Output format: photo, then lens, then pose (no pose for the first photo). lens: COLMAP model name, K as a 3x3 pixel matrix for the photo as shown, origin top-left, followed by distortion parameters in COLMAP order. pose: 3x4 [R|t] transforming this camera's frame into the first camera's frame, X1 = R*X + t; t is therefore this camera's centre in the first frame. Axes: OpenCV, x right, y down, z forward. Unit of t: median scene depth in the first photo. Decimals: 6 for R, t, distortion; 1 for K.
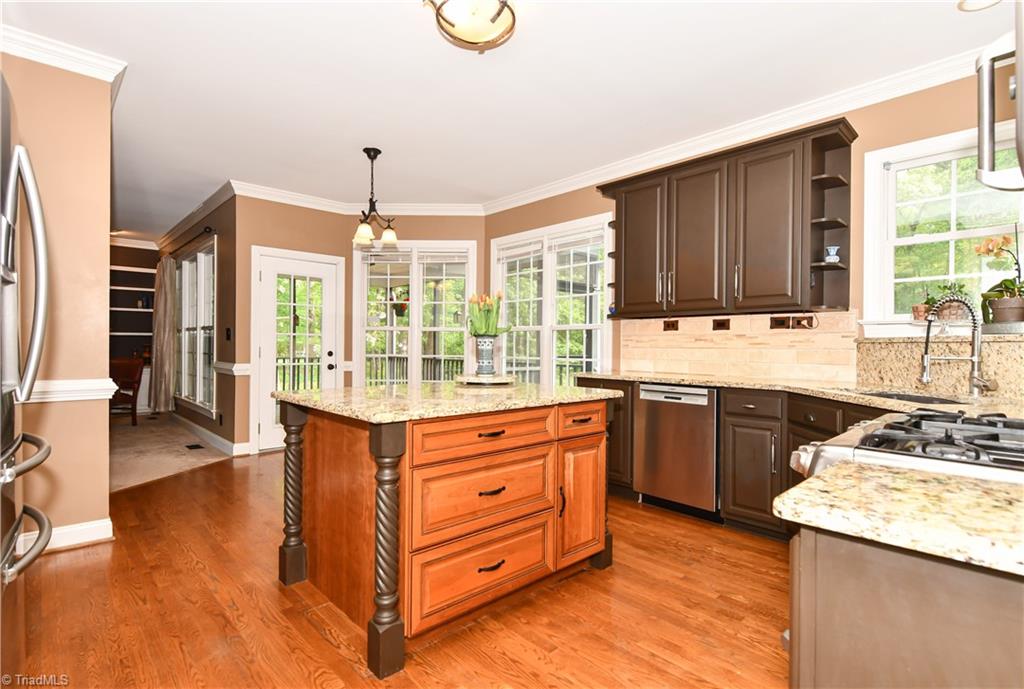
lens RADIAL K [[493.5, 0, 505.9], [0, 493.5, 345.7], [0, 0, 1]] dist [0.003405, -0.005547]
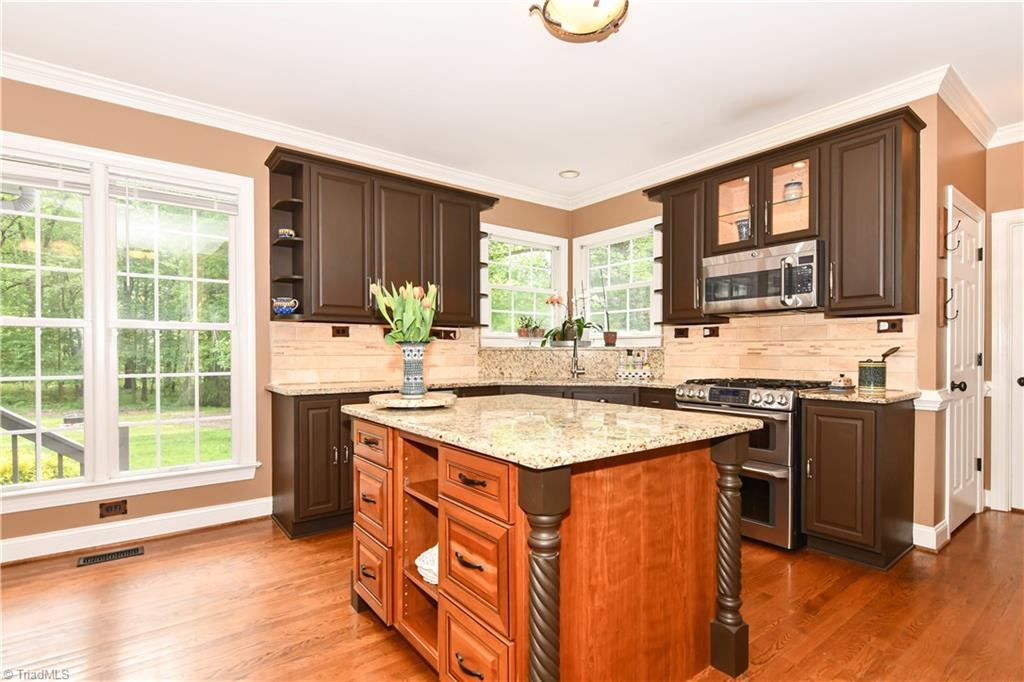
lens RADIAL K [[493.5, 0, 510.1], [0, 493.5, 356.0], [0, 0, 1]] dist [0.003405, -0.005547]
pose [[0.102703, -0.014411, 0.994608, -0.440463], [0.001116, 0.999896, 0.014372, -0.005973], [-0.994711, -0.000366, 0.102708, 0.452157]]
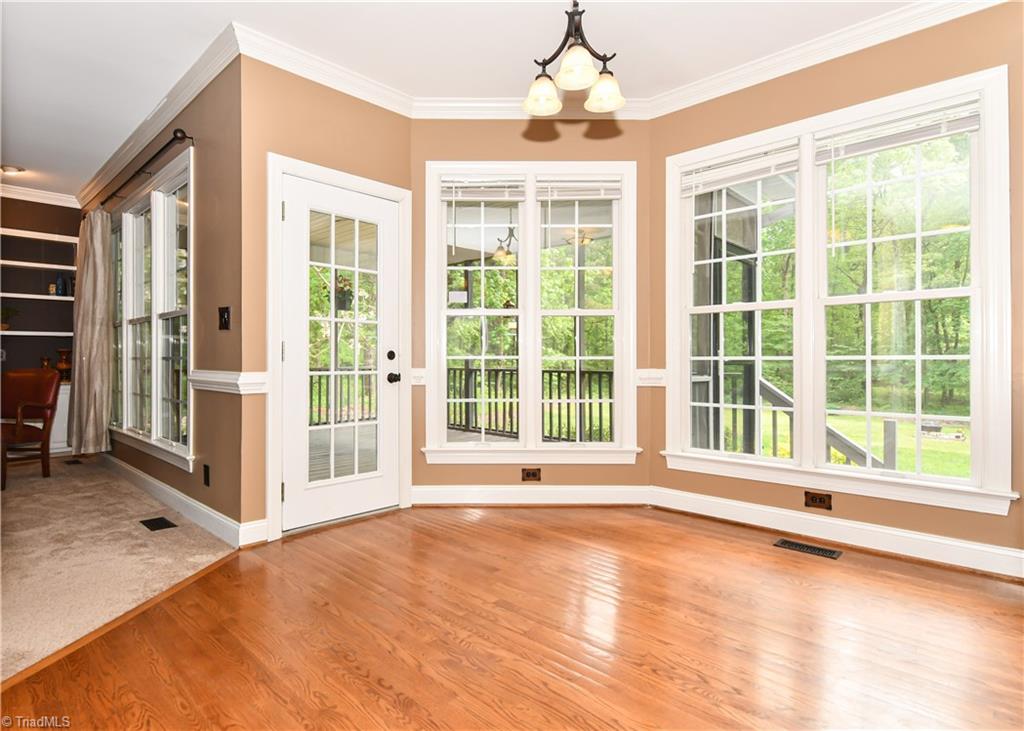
lens RADIAL K [[547.6, 0, 479.1], [0, 547.6, 357.3], [0, 0, 1]] dist [-0.000004, 0.000057]
pose [[0.999583, -0.009762, 0.027192, -0.297183], [0.009876, 0.999943, -0.004054, 0.024612], [-0.027150, 0.004321, 0.999622, 0.389958]]
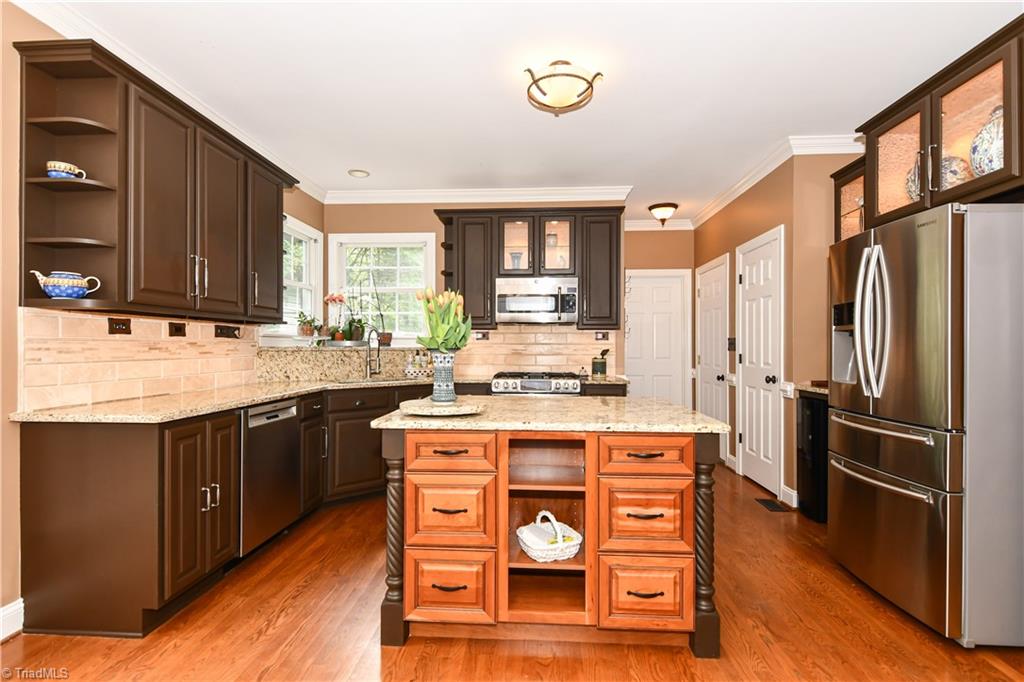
lens RADIAL K [[493.5, 0, 508.4], [0, 493.5, 344.4], [0, 0, 1]] dist [0.003405, -0.005547]
pose [[-0.685028, -0.005141, 0.728499, -0.371735], [-0.006699, 0.999977, 0.000758, -0.016300], [-0.728486, -0.004361, -0.685047, 0.831577]]
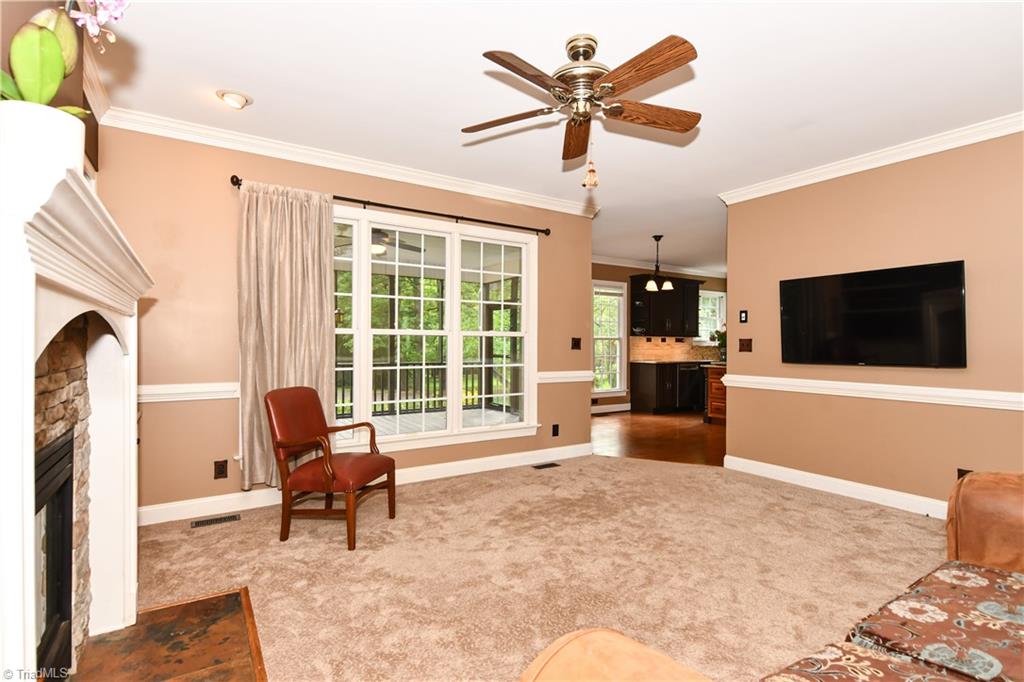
lens RADIAL K [[493.5, 0, 513.2], [0, 493.5, 341.8], [0, 0, 1]] dist [0.003405, -0.005547]
pose [[0.174762, -0.007687, 0.984581, -1.609691], [-0.005317, 0.999948, 0.008750, -0.037287], [-0.984596, -0.006765, 0.174712, 0.949891]]
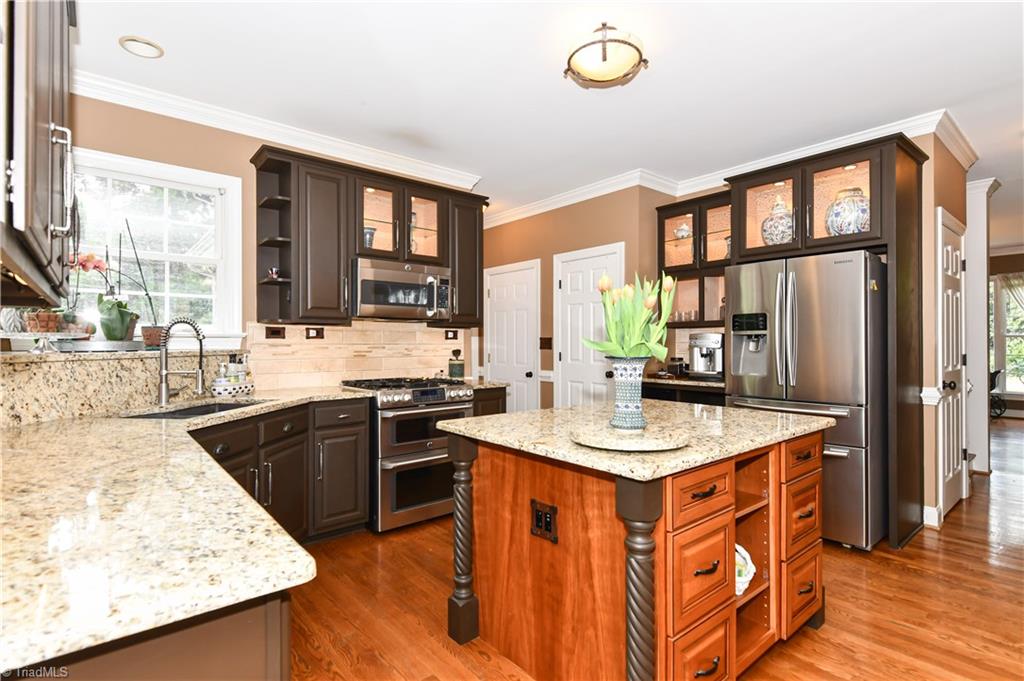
lens RADIAL K [[493.5, 0, 512.8], [0, 493.5, 341.5], [0, 0, 1]] dist [0.003405, -0.005547]
pose [[-0.998427, -0.006388, 0.055694, 0.032362], [-0.006412, 0.999979, -0.000252, -0.021720], [-0.055691, -0.000609, -0.998448, 0.902016]]
